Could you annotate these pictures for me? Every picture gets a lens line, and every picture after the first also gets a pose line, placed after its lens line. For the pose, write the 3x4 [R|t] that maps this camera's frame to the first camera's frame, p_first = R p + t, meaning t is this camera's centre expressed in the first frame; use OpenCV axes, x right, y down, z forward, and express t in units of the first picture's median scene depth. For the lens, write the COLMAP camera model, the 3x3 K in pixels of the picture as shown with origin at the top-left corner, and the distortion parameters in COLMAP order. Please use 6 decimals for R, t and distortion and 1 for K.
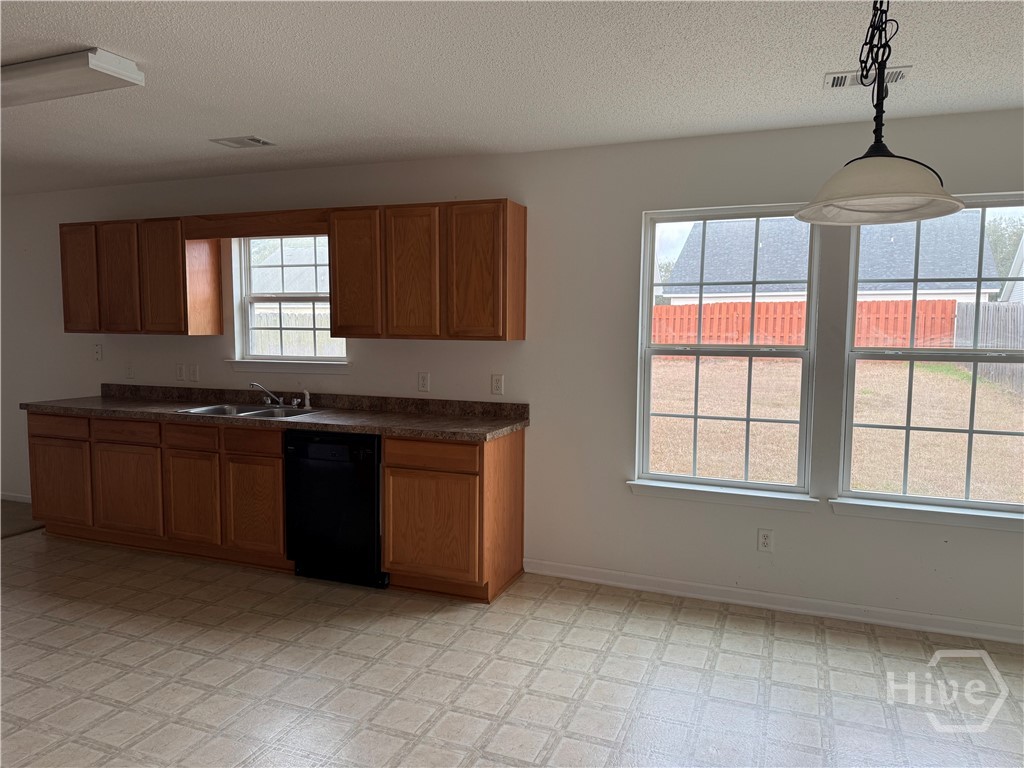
lens RADIAL K [[726.5, 0, 512.7], [0, 726.5, 379.4], [0, 0, 1]] dist [0.120566, -0.079795]
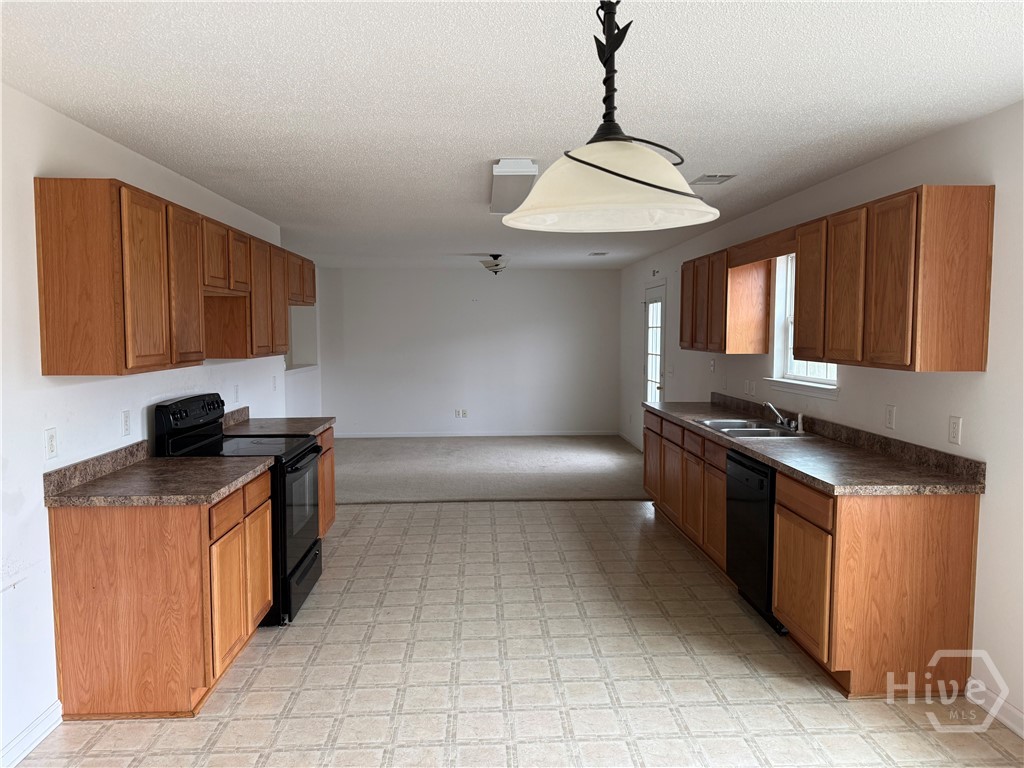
lens RADIAL K [[726.5, 0, 516.3], [0, 726.5, 379.8], [0, 0, 1]] dist [0.120566, -0.079795]
pose [[0.436786, 0.056268, -0.897804, 0.508532], [-0.065294, 0.997392, 0.030744, -0.041743], [0.897193, 0.045193, 0.439321, 0.287171]]
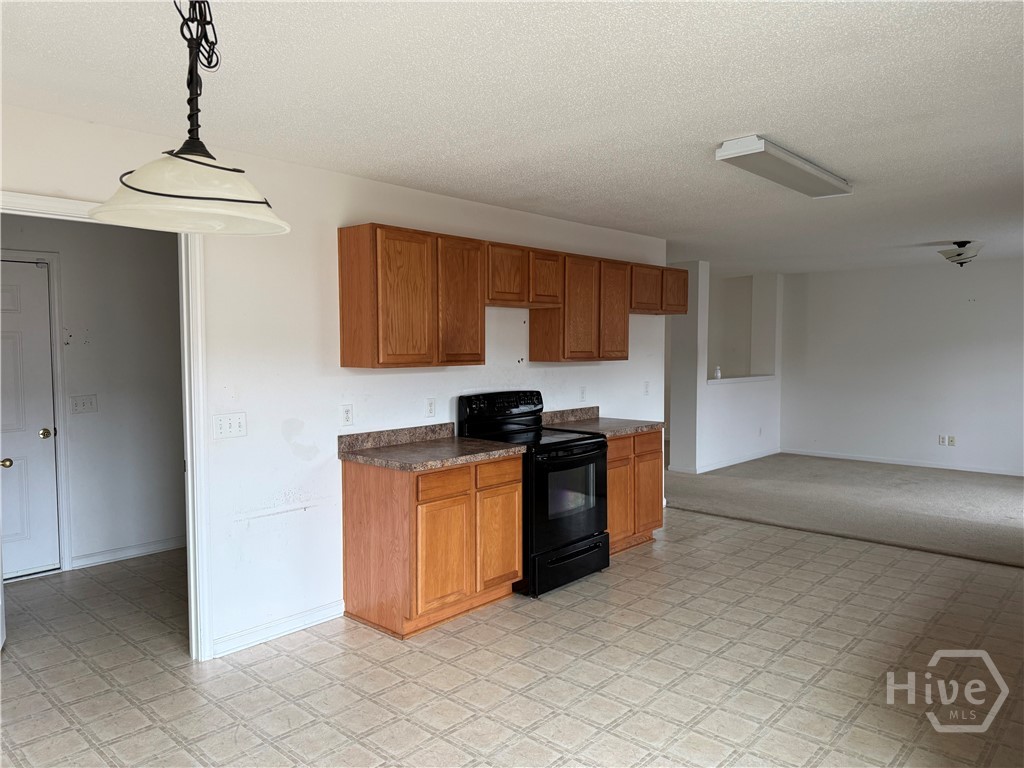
lens RADIAL K [[726.5, 0, 512.2], [0, 726.5, 376.0], [0, 0, 1]] dist [0.120566, -0.079795]
pose [[-0.315079, 0.034256, -0.948447, 0.540310], [-0.070359, 0.995755, 0.059338, -0.057577], [0.946454, 0.085428, -0.311331, 0.736529]]
